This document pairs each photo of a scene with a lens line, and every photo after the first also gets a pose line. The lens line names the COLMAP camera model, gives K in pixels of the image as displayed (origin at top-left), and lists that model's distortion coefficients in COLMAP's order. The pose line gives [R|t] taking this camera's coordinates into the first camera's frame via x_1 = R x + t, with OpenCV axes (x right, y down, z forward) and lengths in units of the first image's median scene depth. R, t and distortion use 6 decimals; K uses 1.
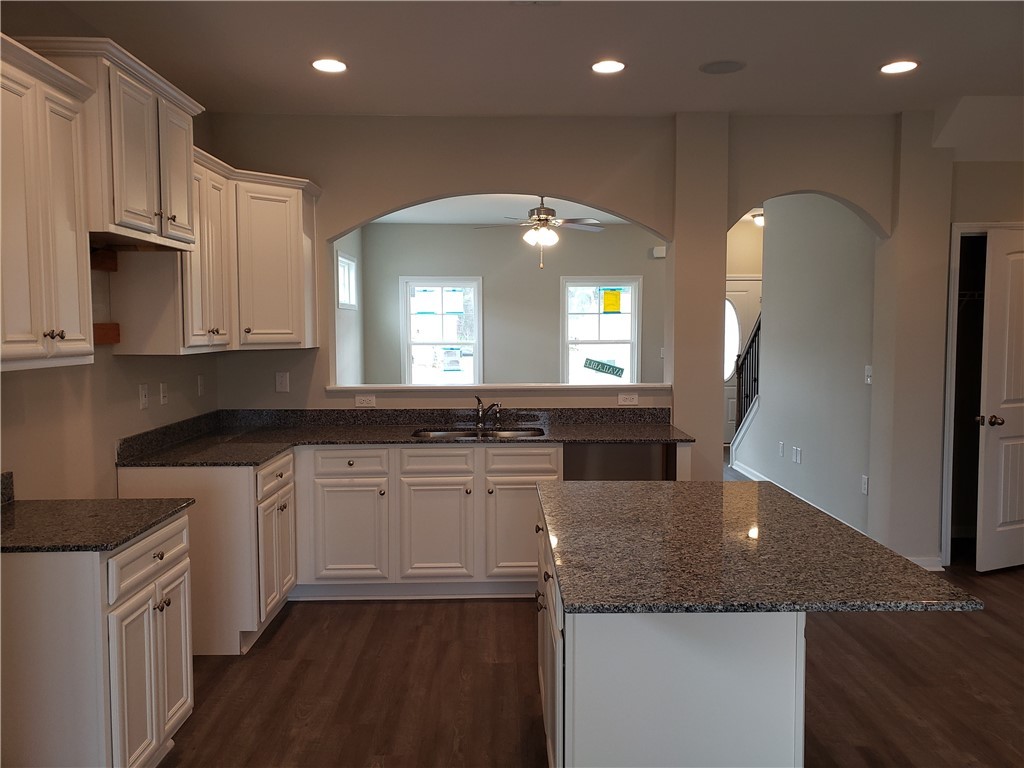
lens RADIAL K [[786.9, 0, 523.7], [0, 786.9, 382.8], [0, 0, 1]] dist [0.030406, -0.000531]
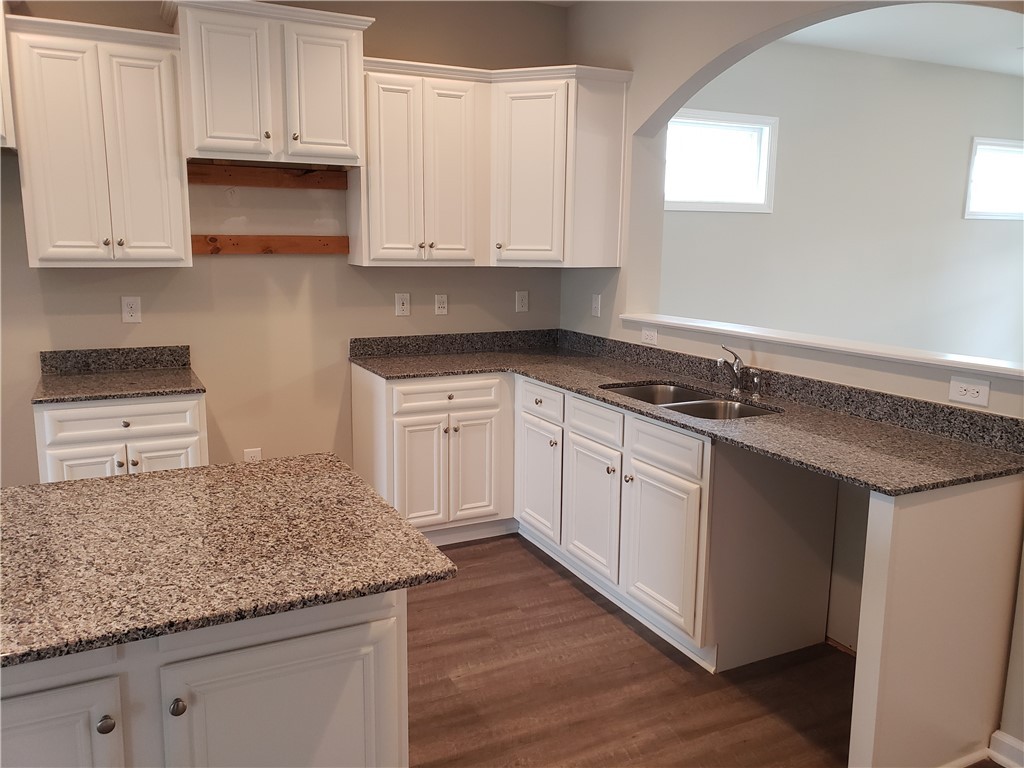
lens RADIAL K [[788.1, 0, 504.3], [0, 788.1, 384.4], [0, 0, 1]] dist [0.119856, -0.177508]
pose [[0.416801, 0.166094, -0.893694, 0.626481], [-0.074029, 0.986101, 0.148742, -0.050674], [0.905978, 0.004163, 0.423304, 0.700004]]
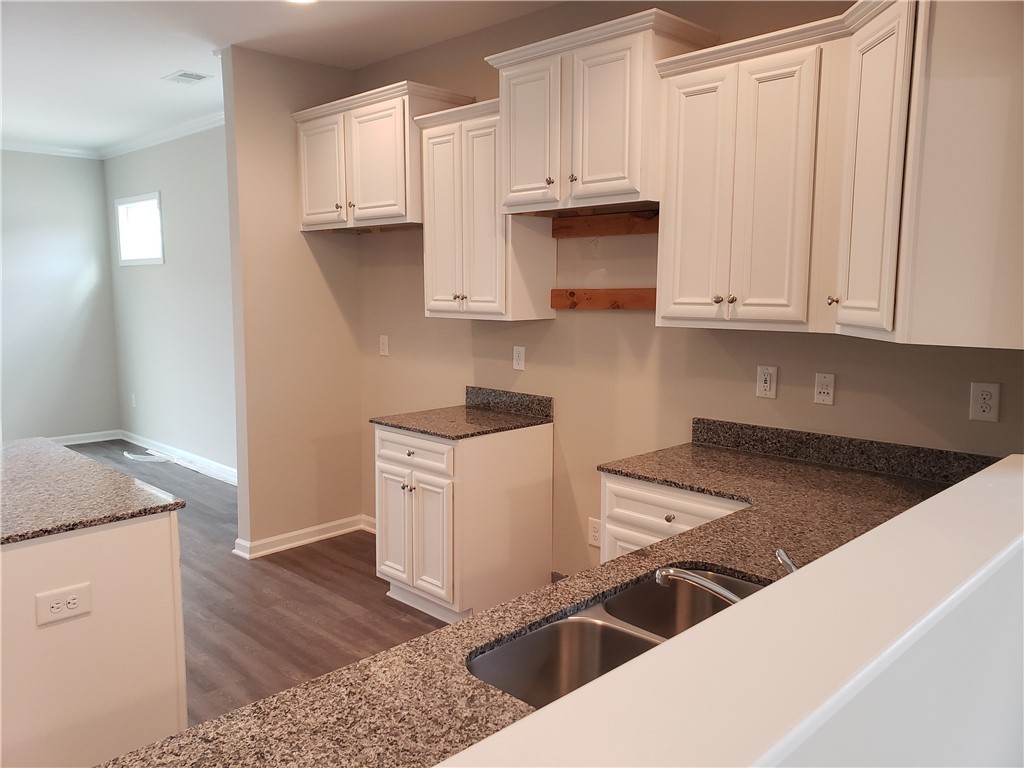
lens RADIAL K [[788.1, 0, 504.3], [0, 788.1, 384.4], [0, 0, 1]] dist [0.119856, -0.177508]
pose [[-0.729524, 0.087029, -0.678396, 0.256364], [-0.047492, 0.983032, 0.177181, -0.113663], [0.682304, 0.161476, -0.713012, 1.468086]]
